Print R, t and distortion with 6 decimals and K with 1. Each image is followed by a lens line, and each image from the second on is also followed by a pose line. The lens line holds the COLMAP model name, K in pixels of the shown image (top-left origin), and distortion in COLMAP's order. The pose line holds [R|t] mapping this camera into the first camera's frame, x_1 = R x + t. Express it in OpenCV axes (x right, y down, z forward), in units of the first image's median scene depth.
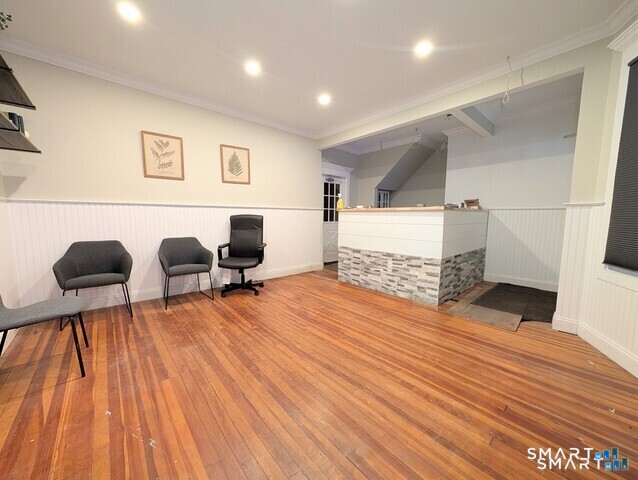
lens RADIAL K [[241.6, 0, 318.5], [0, 241.6, 241.8], [0, 0, 1]] dist [0.000024, 0.000020]
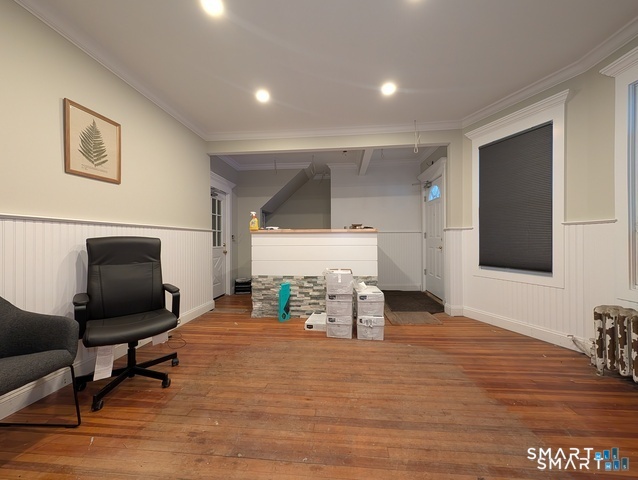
lens RADIAL K [[241.6, 0, 318.5], [0, 241.6, 241.8], [0, 0, 1]] dist [0.000024, 0.000020]
pose [[0.727138, -0.015893, 0.686308, -0.355921], [0.084089, 0.994266, -0.066067, -0.026527], [-0.681322, 0.105751, 0.724304, 0.292020]]
